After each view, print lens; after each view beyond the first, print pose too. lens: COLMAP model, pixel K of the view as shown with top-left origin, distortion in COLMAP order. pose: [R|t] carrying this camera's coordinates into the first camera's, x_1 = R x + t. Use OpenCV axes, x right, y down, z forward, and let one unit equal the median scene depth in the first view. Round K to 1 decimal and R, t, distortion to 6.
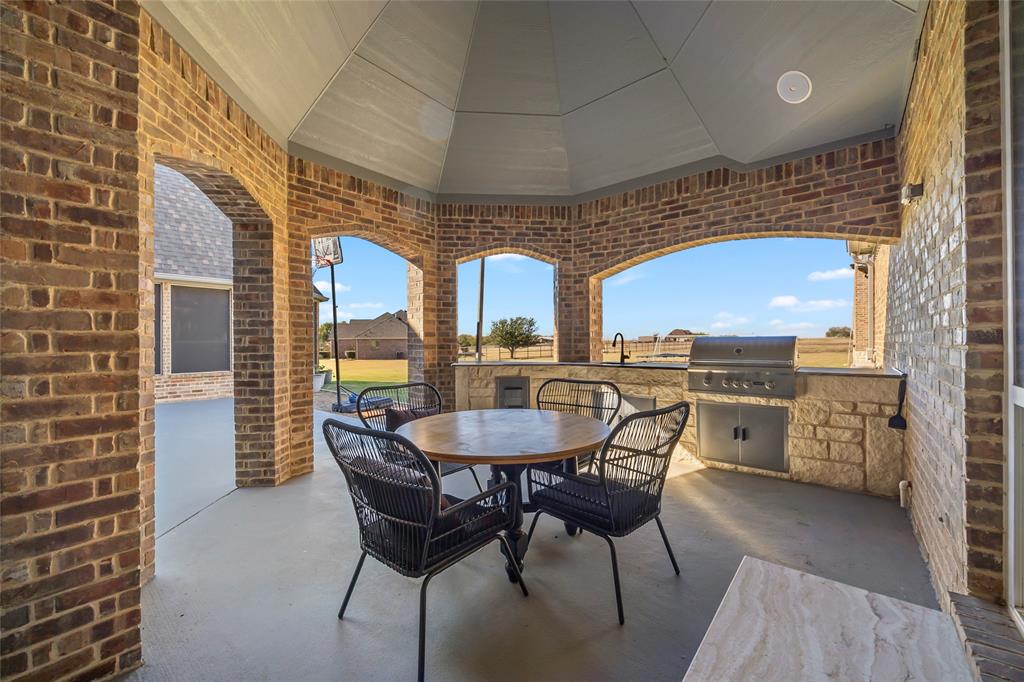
lens RADIAL K [[393.9, 0, 510.3], [0, 393.9, 344.2], [0, 0, 1]] dist [0.002931, 0.000234]
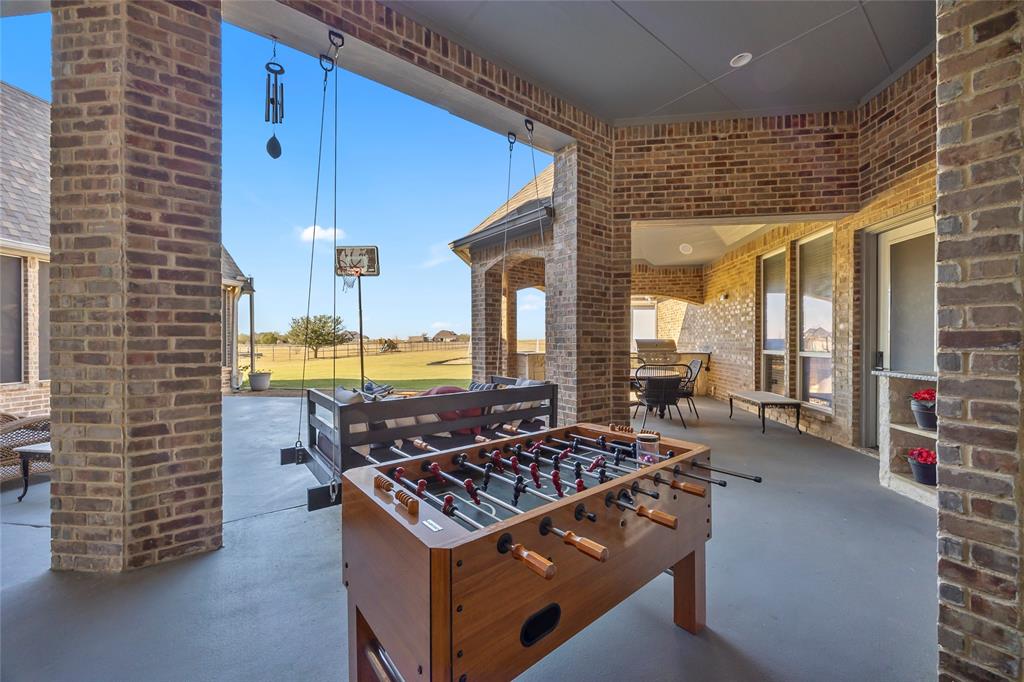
lens RADIAL K [[393.9, 0, 507.4], [0, 393.9, 342.5], [0, 0, 1]] dist [0.002931, 0.000234]
pose [[0.839746, 0.004577, 0.542959, -0.122564], [-0.002573, 0.999987, -0.004450, 0.001205], [-0.542973, 0.002340, 0.839747, -0.042725]]
